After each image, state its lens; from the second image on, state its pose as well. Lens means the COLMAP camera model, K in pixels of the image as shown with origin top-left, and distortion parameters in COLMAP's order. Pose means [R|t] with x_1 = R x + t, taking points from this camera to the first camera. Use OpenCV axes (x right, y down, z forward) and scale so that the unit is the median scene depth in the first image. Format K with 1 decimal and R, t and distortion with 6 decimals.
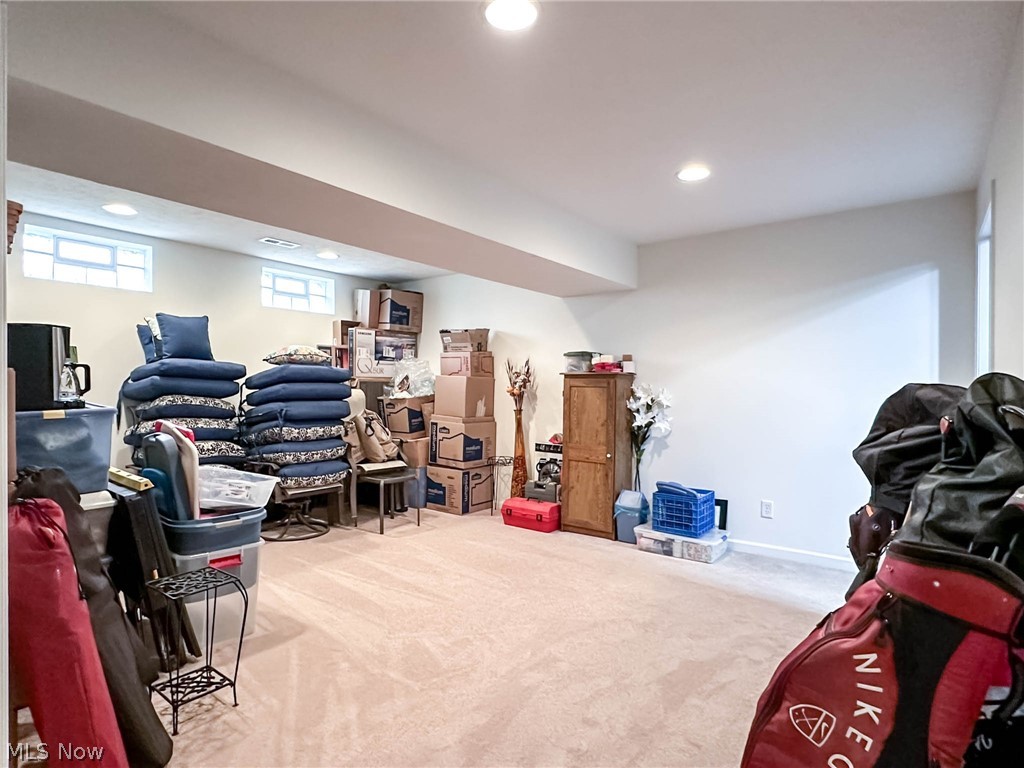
lens RADIAL K [[540.5, 0, 512.0], [0, 540.5, 384.0], [0, 0, 1]] dist [0.003672, 0.000279]
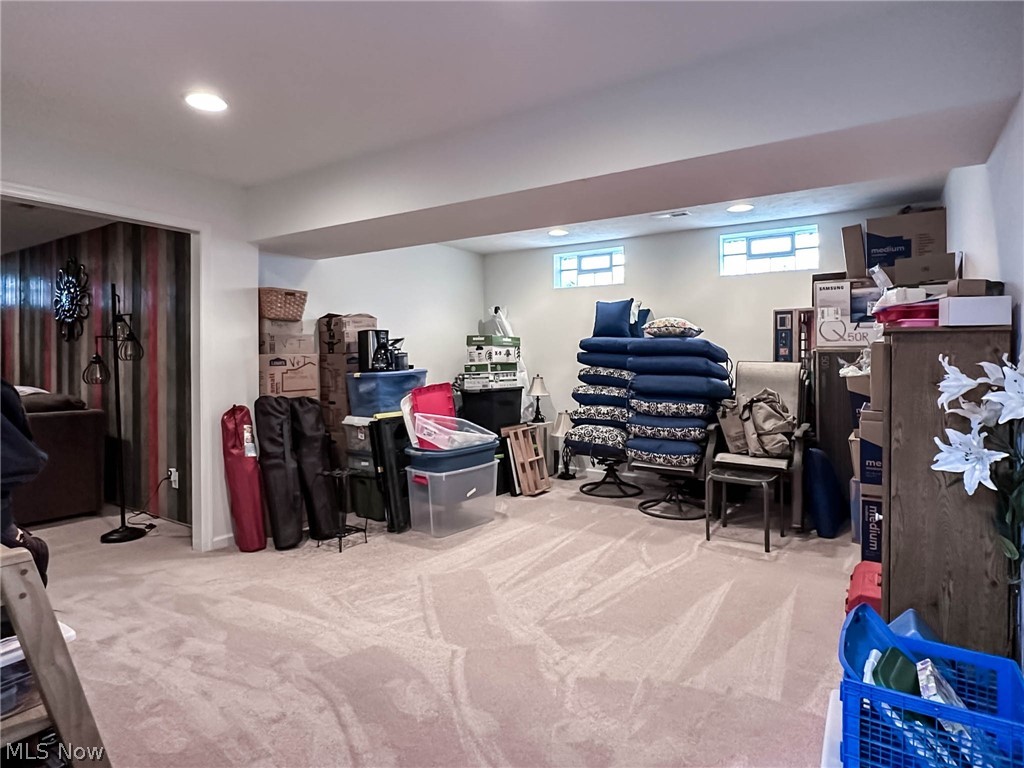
lens RADIAL K [[540.5, 0, 512.0], [0, 540.5, 384.0], [0, 0, 1]] dist [0.003672, 0.000279]
pose [[0.107086, 0.033417, -0.993688, 0.531624], [0.002191, 0.999425, 0.033846, 0.014817], [0.994247, -0.005802, 0.106951, 0.623831]]
